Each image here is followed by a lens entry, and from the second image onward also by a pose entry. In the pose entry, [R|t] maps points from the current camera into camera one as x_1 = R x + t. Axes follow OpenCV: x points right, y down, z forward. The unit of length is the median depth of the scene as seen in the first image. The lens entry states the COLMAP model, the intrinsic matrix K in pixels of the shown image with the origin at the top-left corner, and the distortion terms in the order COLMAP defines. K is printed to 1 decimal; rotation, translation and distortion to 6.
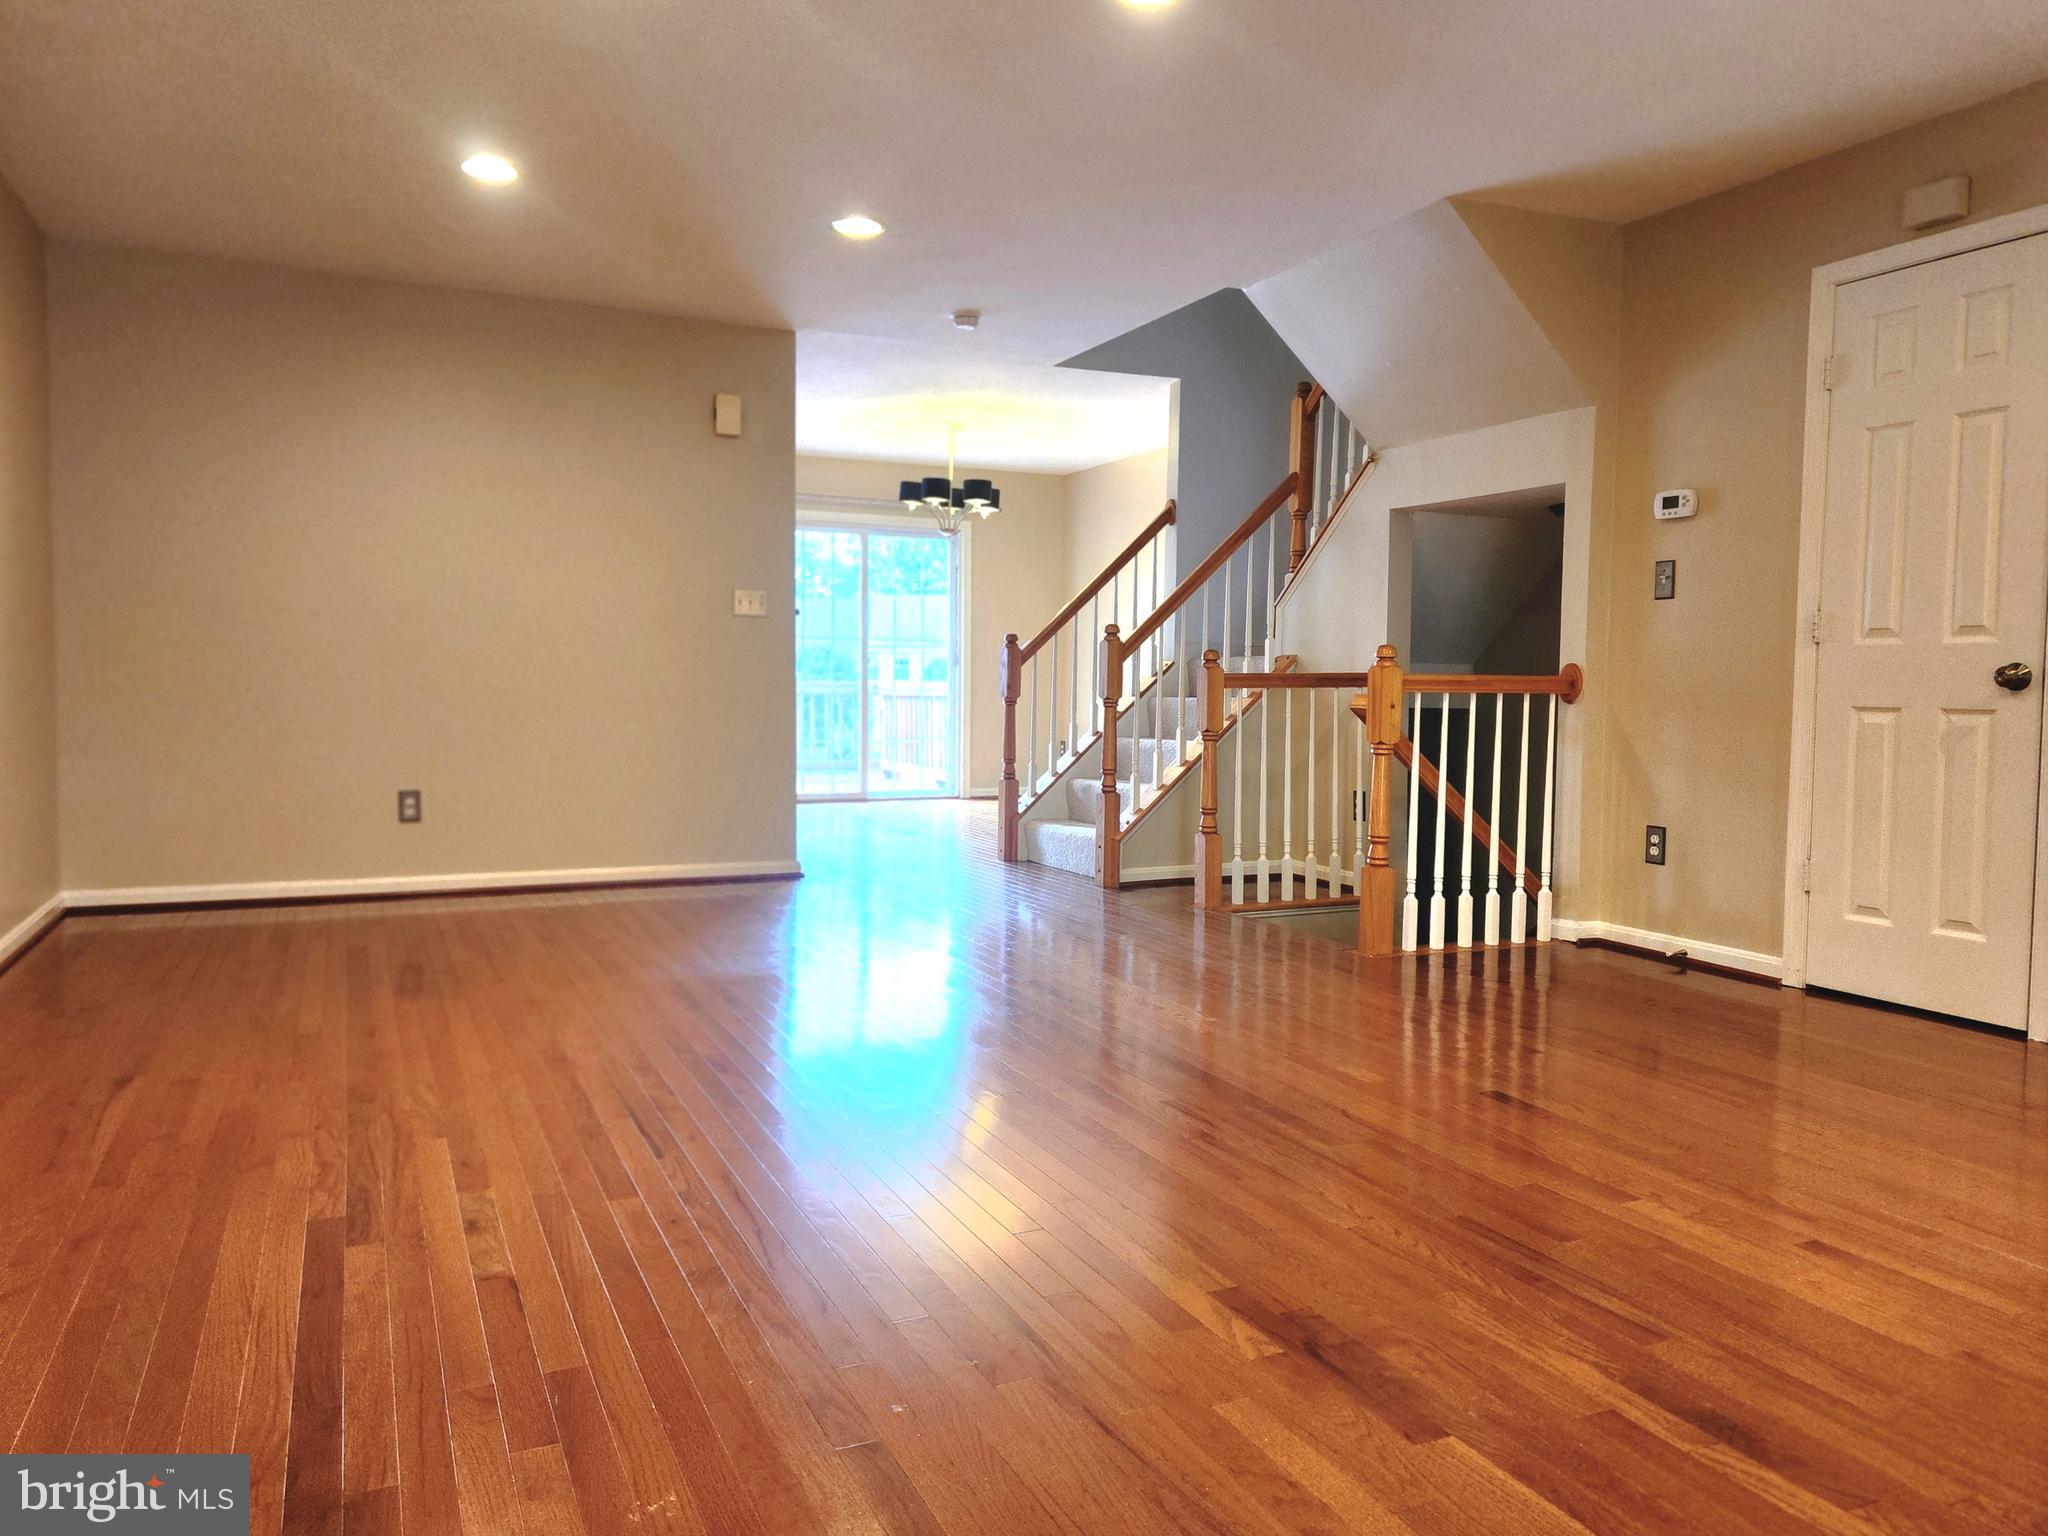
lens RADIAL K [[1392.8, 0, 1015.9], [0, 1392.8, 766.1], [0, 0, 1]] dist [0.107196, -0.108722]
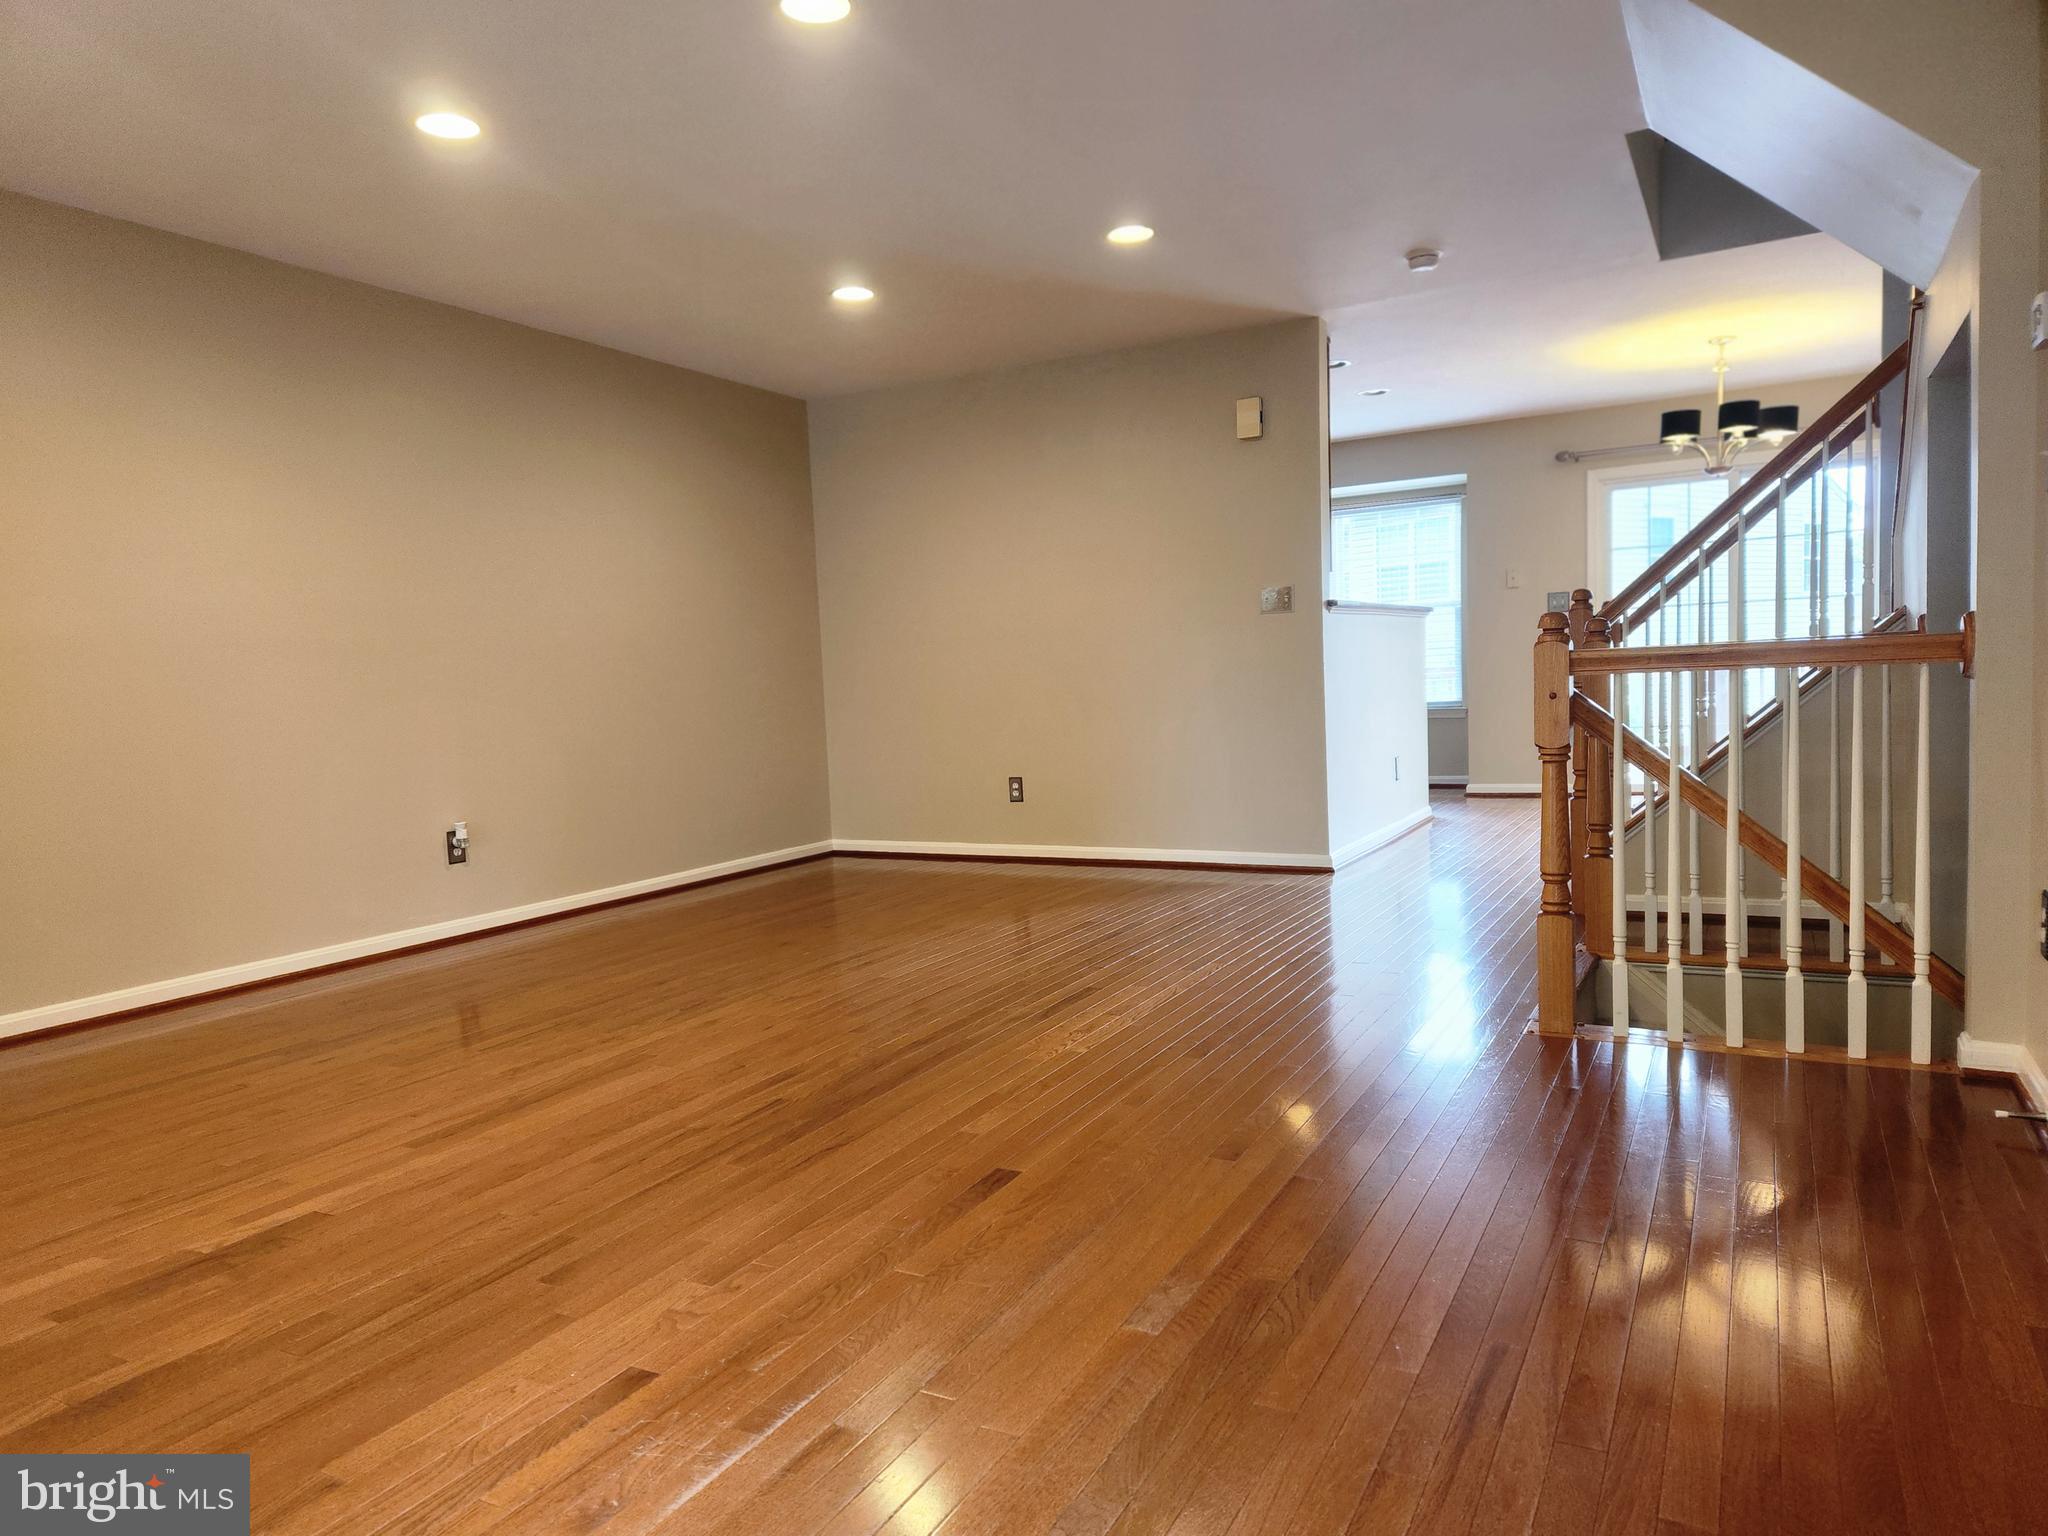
lens RADIAL K [[1361.1, 0, 1024.0], [0, 1361.1, 768.0], [0, 0, 1]] dist [0.066899, -0.057845]
pose [[0.607653, 0.015116, -0.794059, 1.056629], [0.000191, 0.999816, 0.019179, -0.026627], [0.794202, -0.011806, 0.607539, 0.552334]]
